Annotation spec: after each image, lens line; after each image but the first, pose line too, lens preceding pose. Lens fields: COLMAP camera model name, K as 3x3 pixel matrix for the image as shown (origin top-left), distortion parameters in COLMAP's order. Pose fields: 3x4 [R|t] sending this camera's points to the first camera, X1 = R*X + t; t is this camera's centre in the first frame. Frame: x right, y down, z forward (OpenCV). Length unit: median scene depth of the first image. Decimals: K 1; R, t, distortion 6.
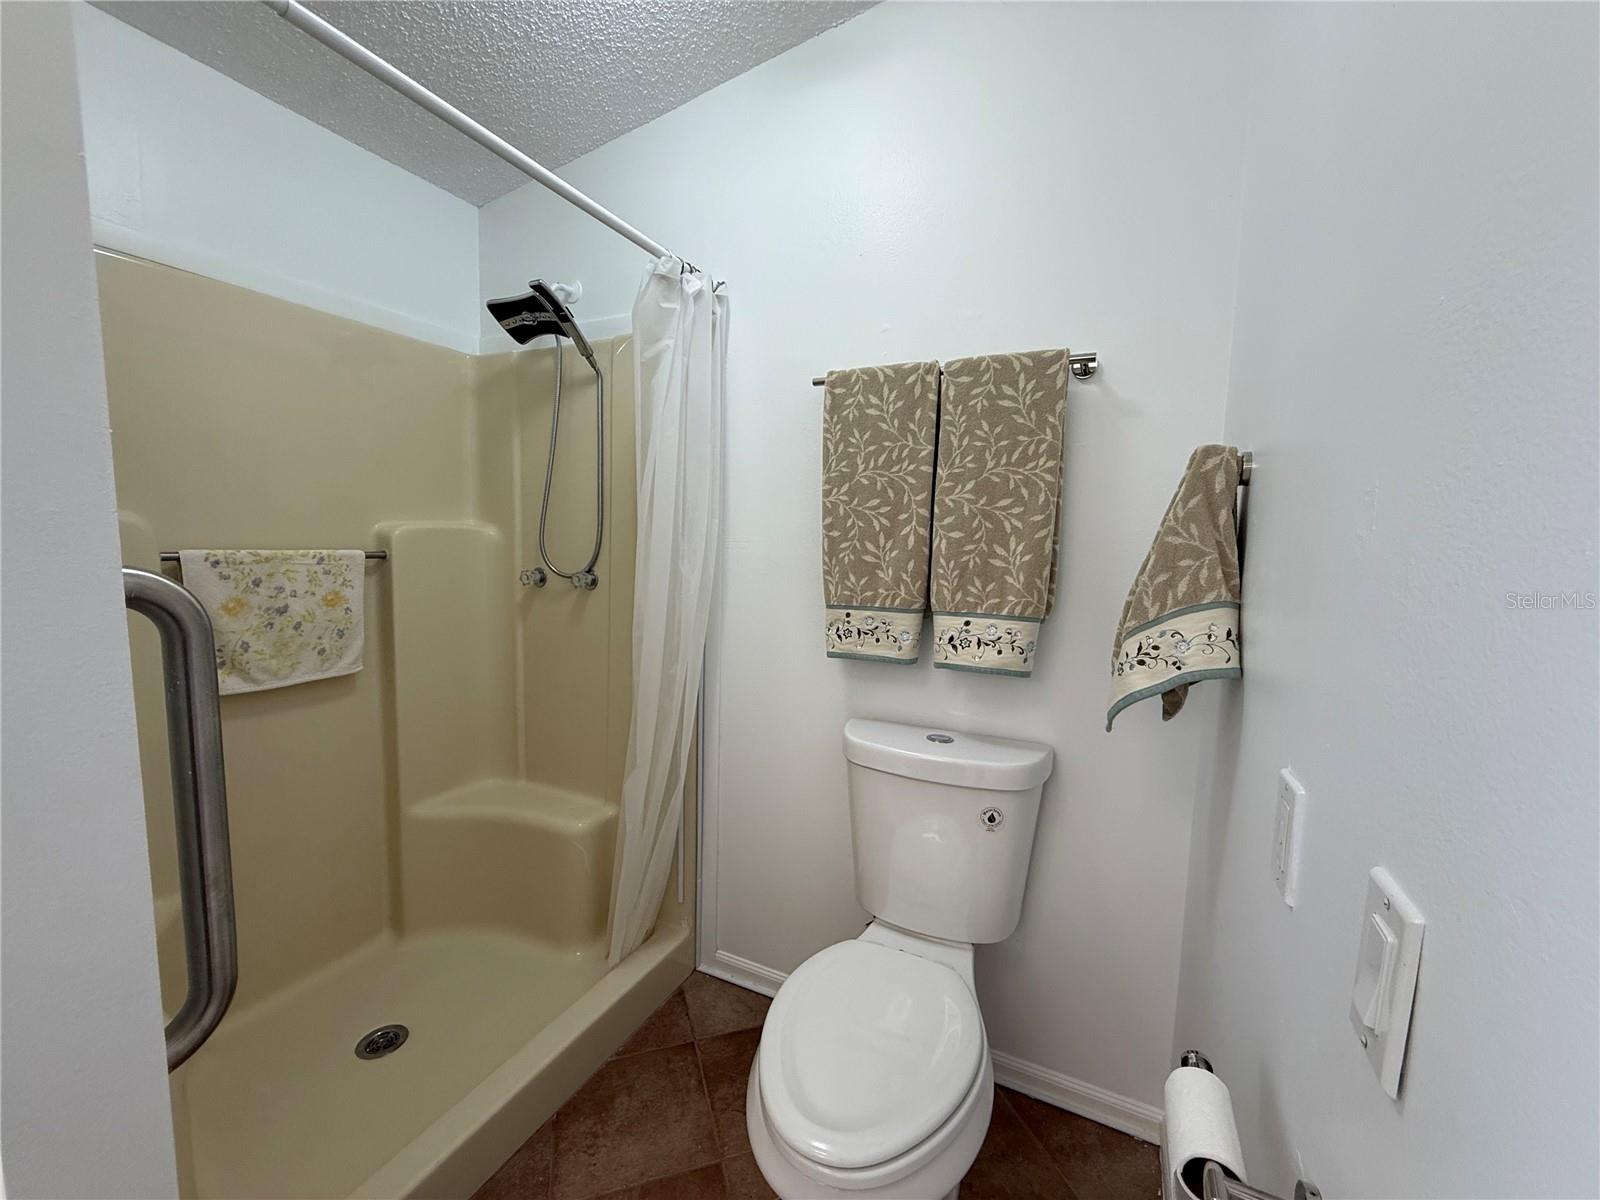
lens RADIAL K [[638.8, 0, 801.2], [0, 638.8, 602.4], [0, 0, 1]] dist [-0.000547, 0.000170]
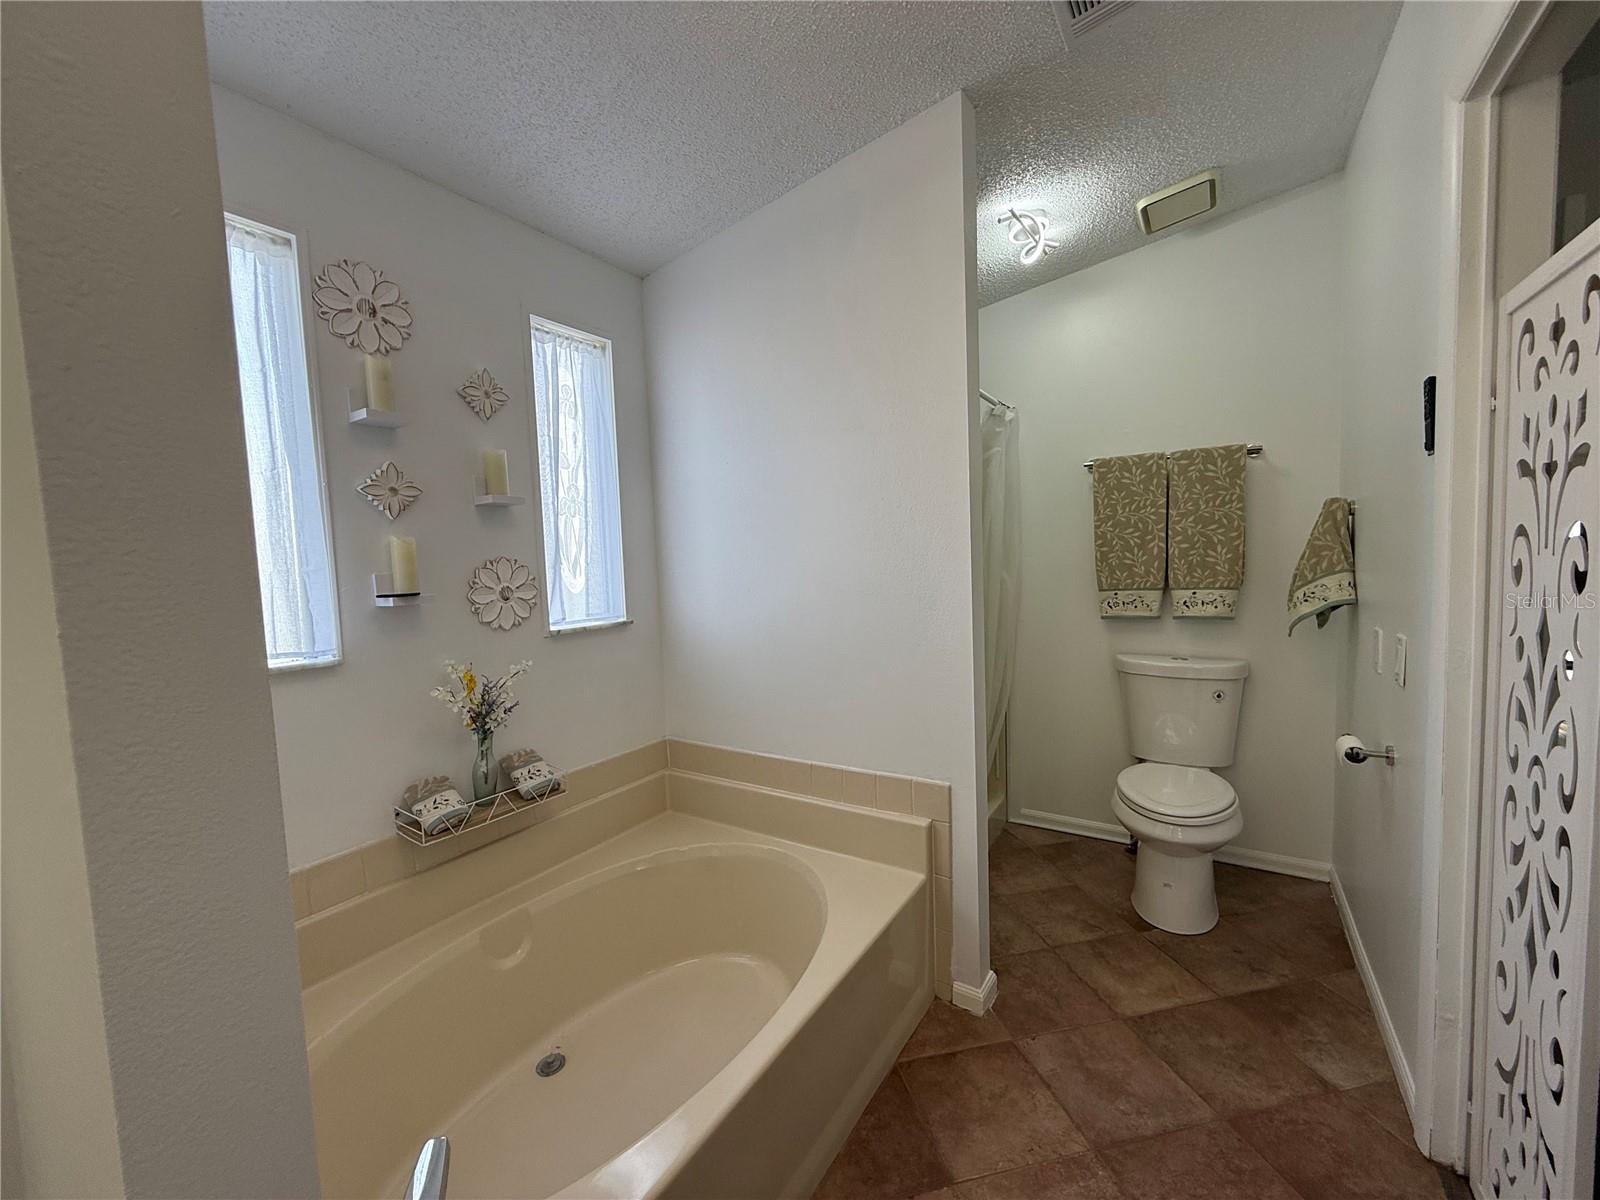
lens RADIAL K [[638.8, 0, 799.0], [0, 638.8, 601.1], [0, 0, 1]] dist [-0.000547, 0.000170]
pose [[0.990486, -0.052147, -0.127352, -0.647236], [0.048394, 0.998303, -0.032389, 0.061219], [0.128825, 0.025918, 0.991329, -0.988865]]
